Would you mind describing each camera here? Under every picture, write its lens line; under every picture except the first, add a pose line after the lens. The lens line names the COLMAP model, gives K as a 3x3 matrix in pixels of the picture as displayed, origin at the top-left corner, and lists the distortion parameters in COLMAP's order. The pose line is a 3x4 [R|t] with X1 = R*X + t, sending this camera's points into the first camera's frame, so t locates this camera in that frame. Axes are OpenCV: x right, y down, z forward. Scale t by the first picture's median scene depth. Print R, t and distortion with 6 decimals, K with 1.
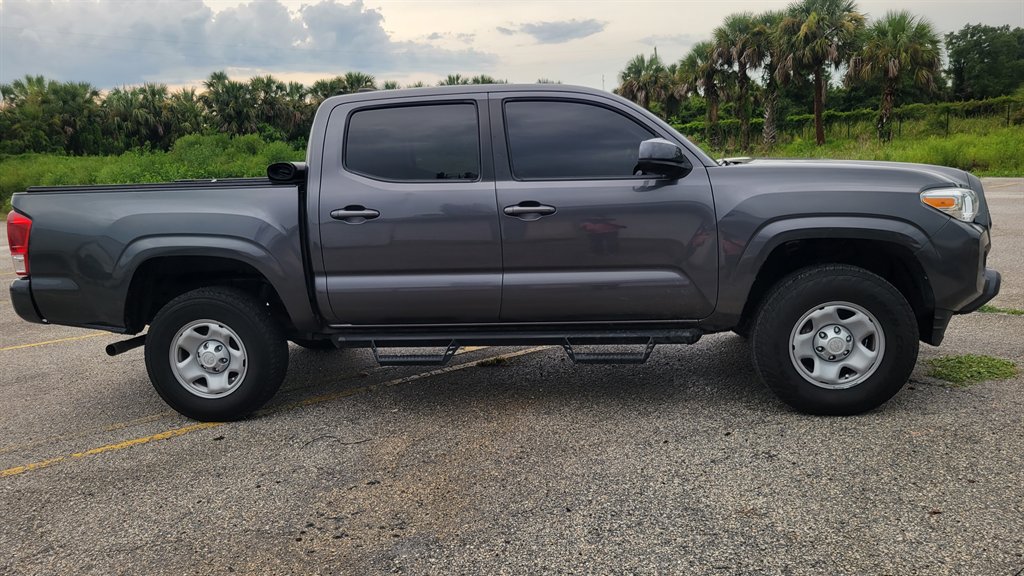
lens RADIAL K [[765.1, 0, 498.4], [0, 765.1, 300.8], [0, 0, 1]] dist [0.064075, -0.046276]
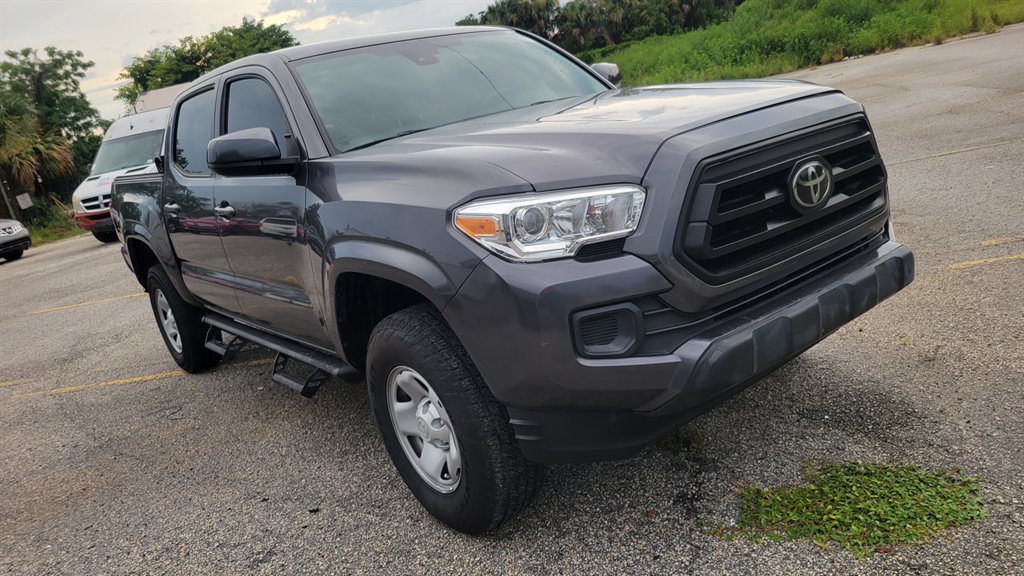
lens RADIAL K [[765.1, 0, 509.3], [0, 765.1, 291.9], [0, 0, 1]] dist [0.064075, -0.046276]
pose [[0.696814, 0.093141, -0.711178, 0.835583], [0.031751, 0.986555, 0.160316, -0.143731], [0.716548, -0.134291, 0.684488, 0.544147]]
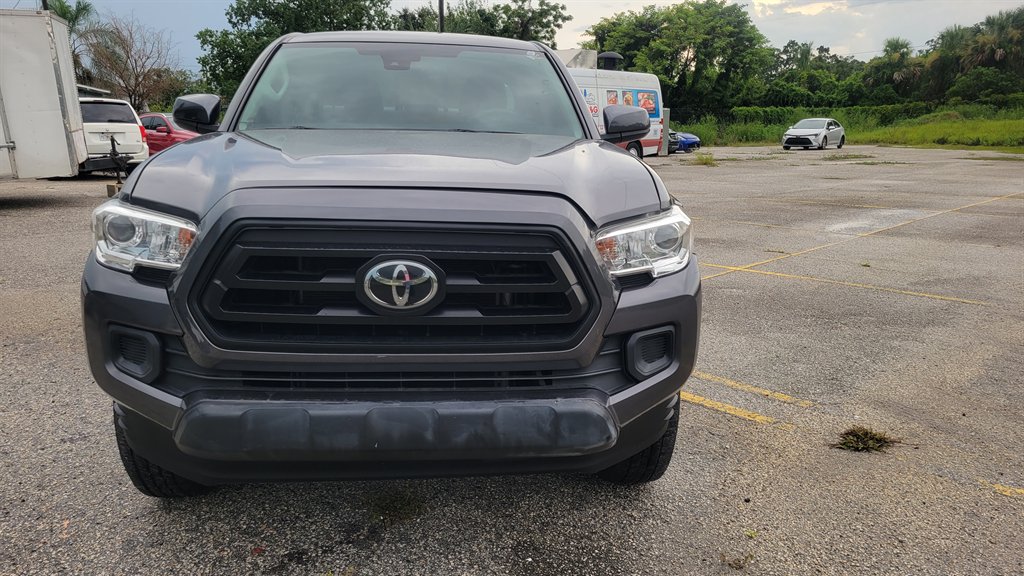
lens RADIAL K [[765.1, 0, 502.2], [0, 765.1, 285.7], [0, 0, 1]] dist [0.064075, -0.046276]
pose [[0.202225, 0.263775, -0.943148, 1.034479], [-0.202702, 0.953464, 0.223198, -0.235237], [0.958132, 0.146042, 0.246283, 0.986482]]
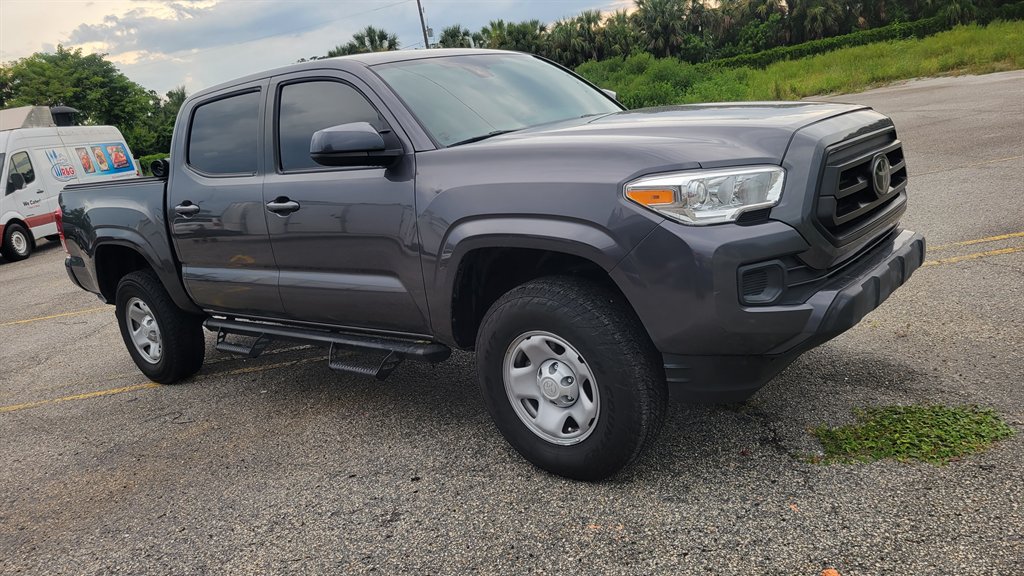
lens RADIAL K [[765.1, 0, 496.1], [0, 765.1, 287.8], [0, 0, 1]] dist [0.064075, -0.046276]
pose [[0.828459, 0.048538, -0.557942, 0.706909], [0.007957, 0.995117, 0.098384, -0.098784], [0.559993, -0.085947, 0.824027, 0.326299]]
